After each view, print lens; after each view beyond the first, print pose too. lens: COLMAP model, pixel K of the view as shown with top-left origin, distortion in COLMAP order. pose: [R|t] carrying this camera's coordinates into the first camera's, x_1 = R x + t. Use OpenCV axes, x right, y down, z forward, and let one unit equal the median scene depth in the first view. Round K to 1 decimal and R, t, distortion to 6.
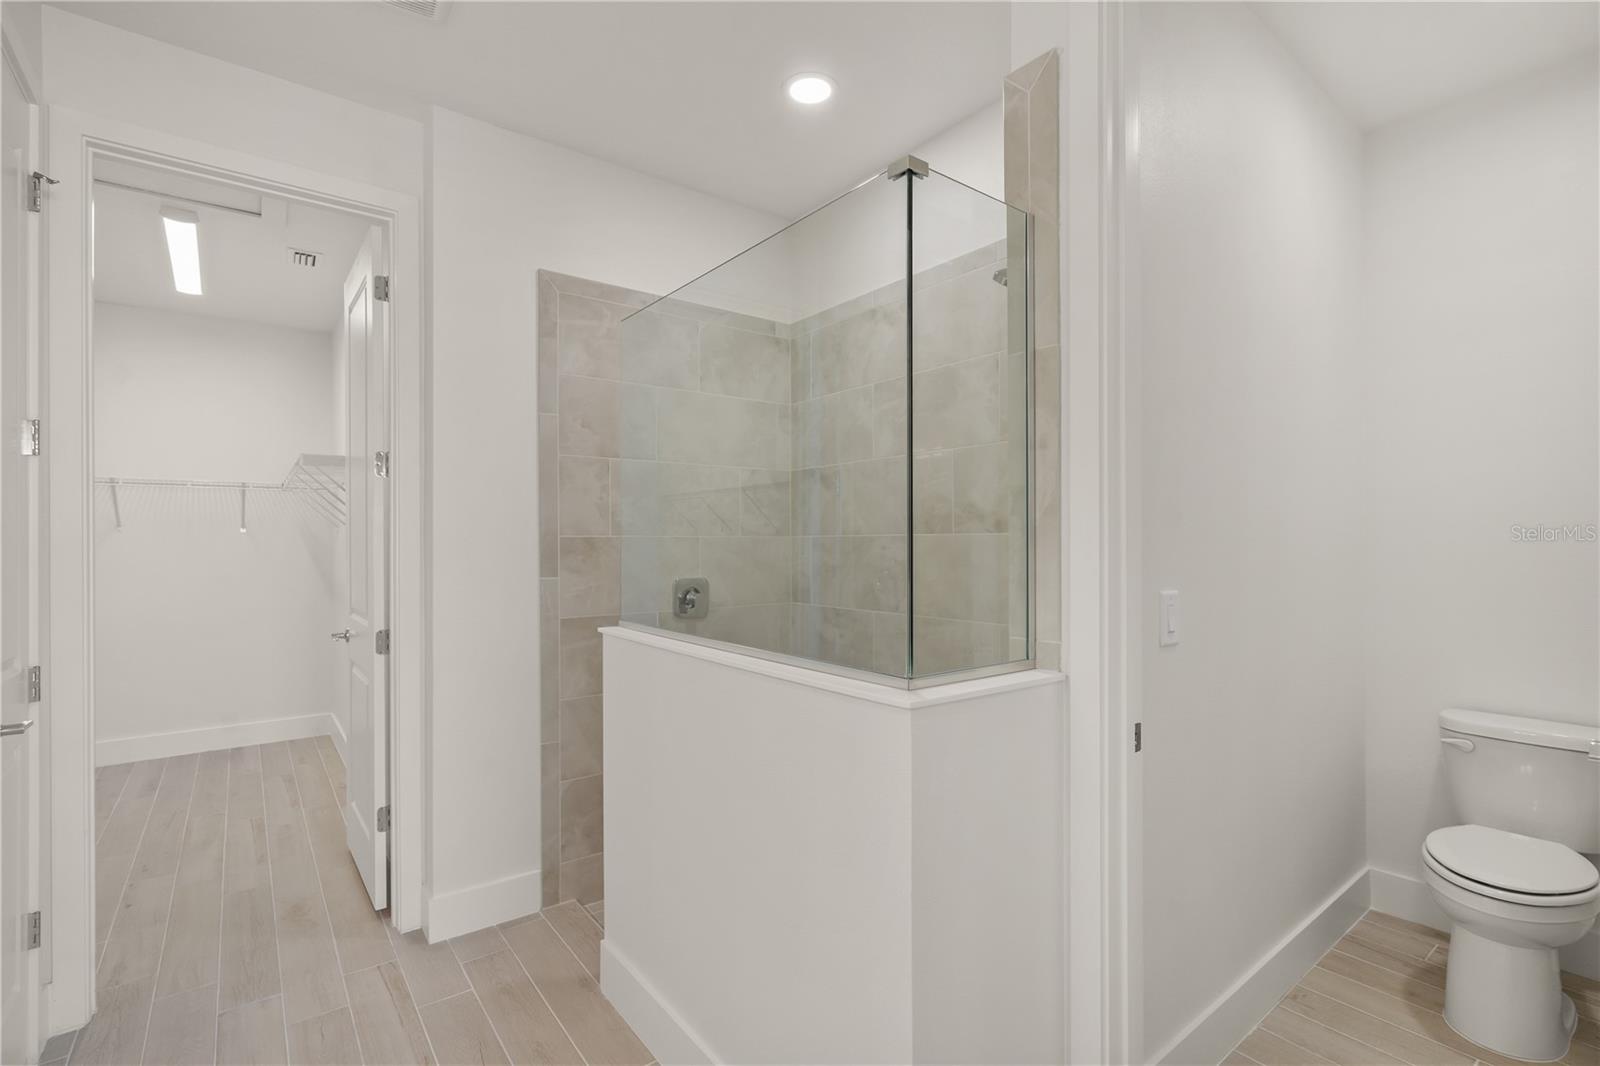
lens RADIAL K [[722.2, 0, 800.0], [0, 722.2, 533.0], [0, 0, 1]] dist [-0.003101, -0.000558]
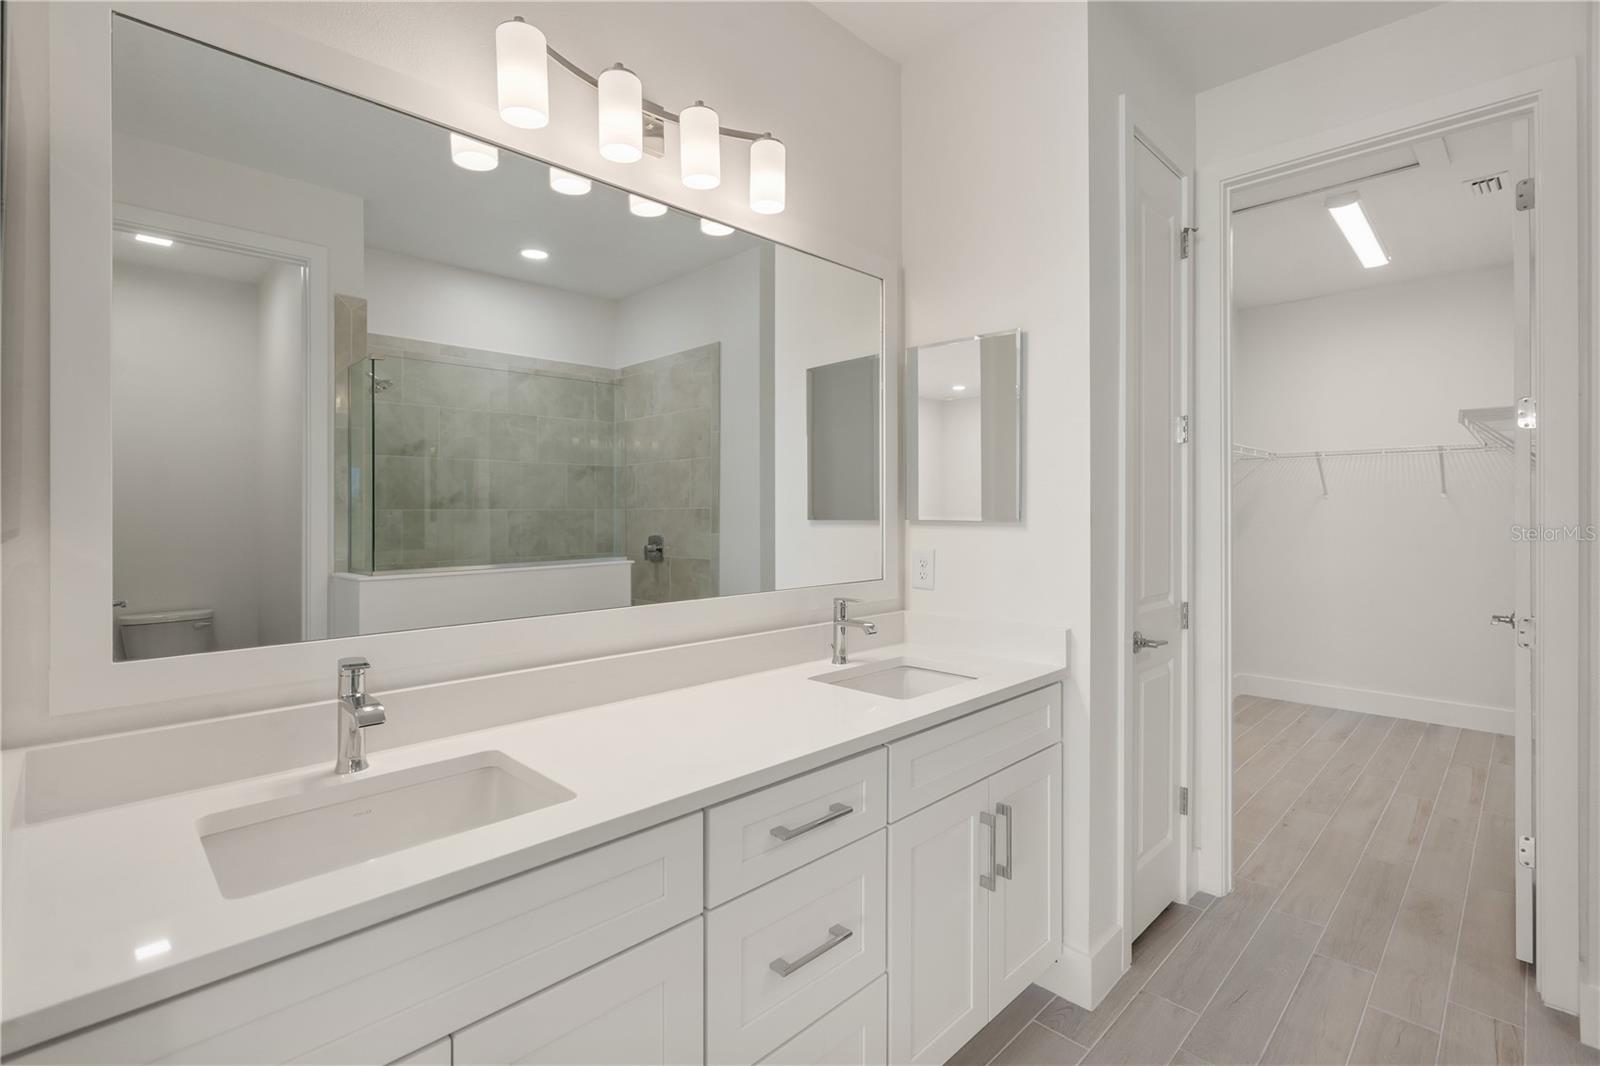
lens RADIAL K [[745.5, 0, 827.2], [0, 745.5, 504.6], [0, 0, 1]] dist [0.001261, -0.000199]
pose [[0.144183, -0.003082, -0.989546, 0.144545], [0.010389, 0.999945, -0.001601, 0.000557], [0.989497, -0.010050, 0.144207, 0.110117]]
